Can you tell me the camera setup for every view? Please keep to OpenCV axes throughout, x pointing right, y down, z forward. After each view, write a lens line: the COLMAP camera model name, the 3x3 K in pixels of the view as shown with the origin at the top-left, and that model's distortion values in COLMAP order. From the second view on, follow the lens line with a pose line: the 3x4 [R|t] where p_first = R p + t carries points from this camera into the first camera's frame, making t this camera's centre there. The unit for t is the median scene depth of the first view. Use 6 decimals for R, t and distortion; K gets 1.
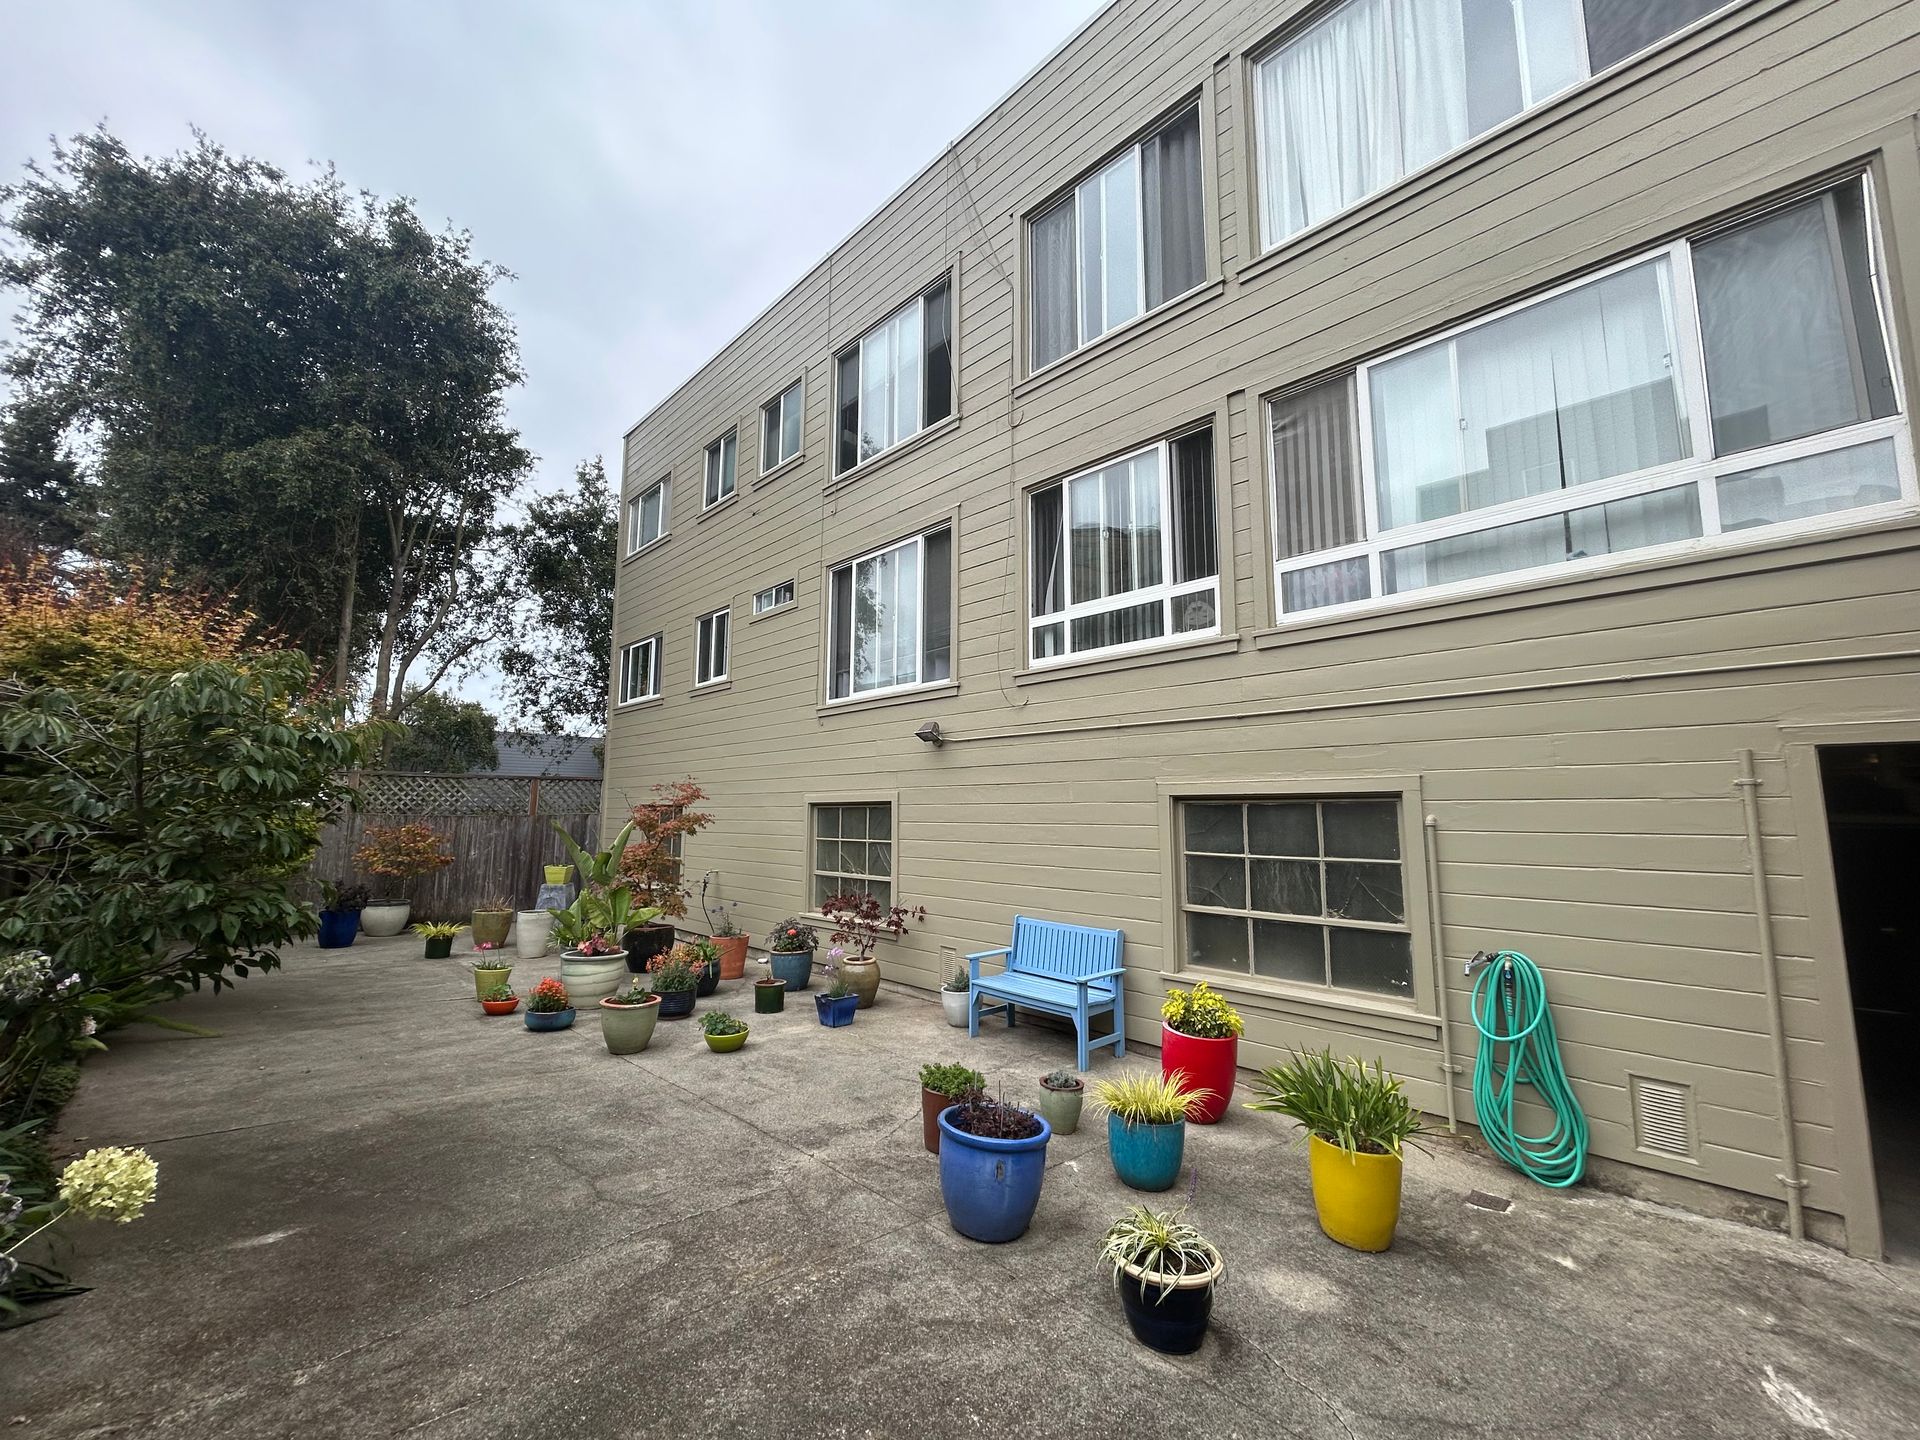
lens RADIAL K [[770.6, 0, 960.6], [0, 770.6, 722.3], [0, 0, 1]] dist [0.001707, 0.000142]
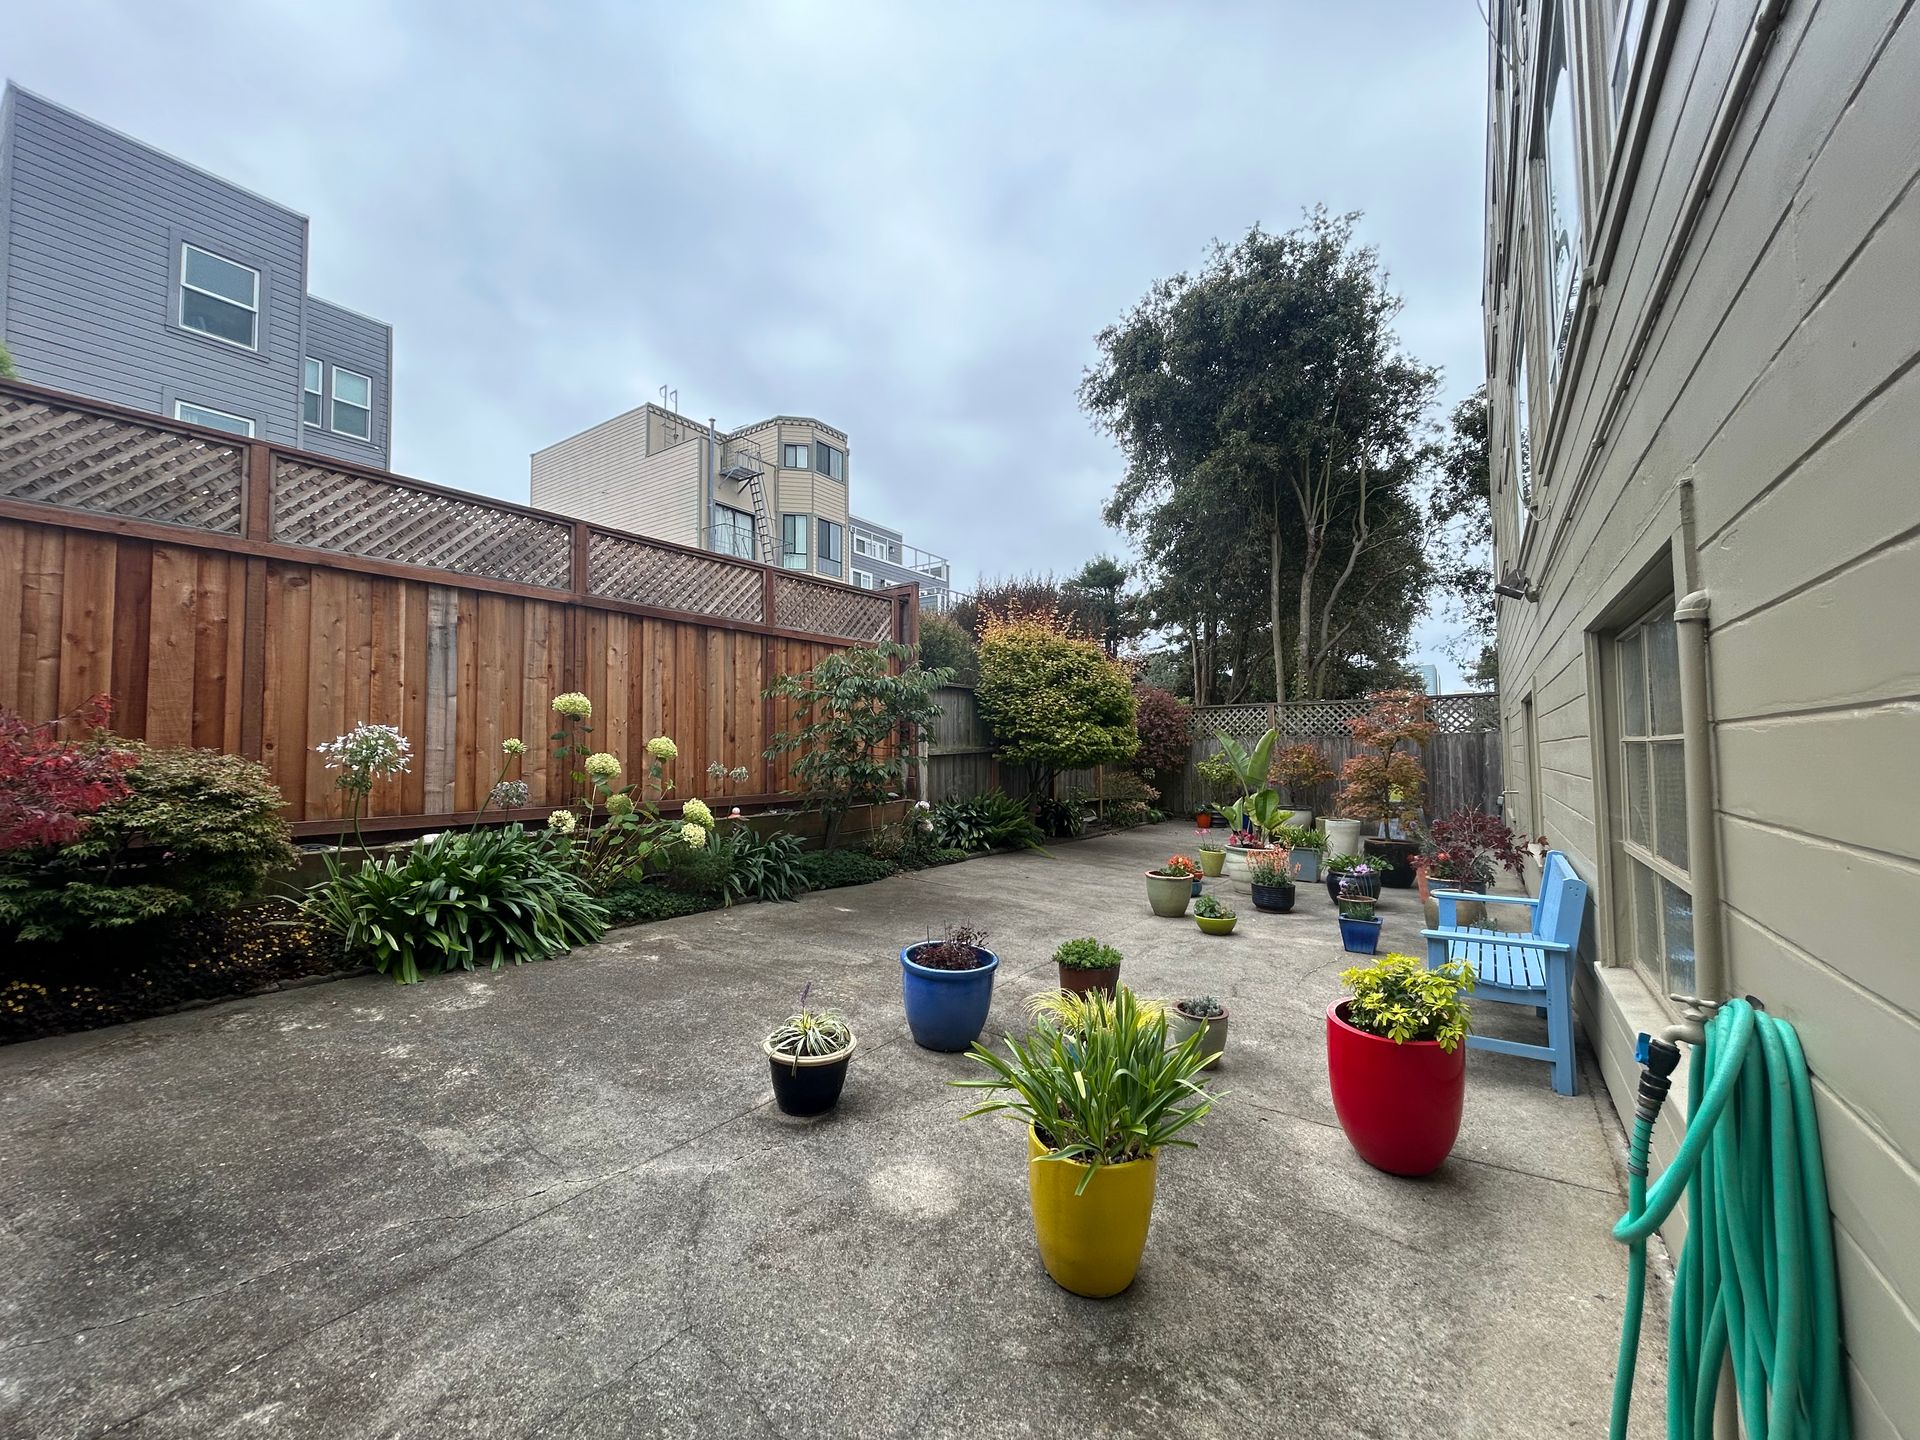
lens RADIAL K [[770.6, 0, 958.6], [0, 770.6, 716.6], [0, 0, 1]] dist [0.001707, 0.000142]
pose [[0.201276, -0.053052, -0.978097, 0.703974], [0.125068, 0.991751, -0.028056, 0.115020], [0.971517, -0.116682, 0.206251, 0.481298]]
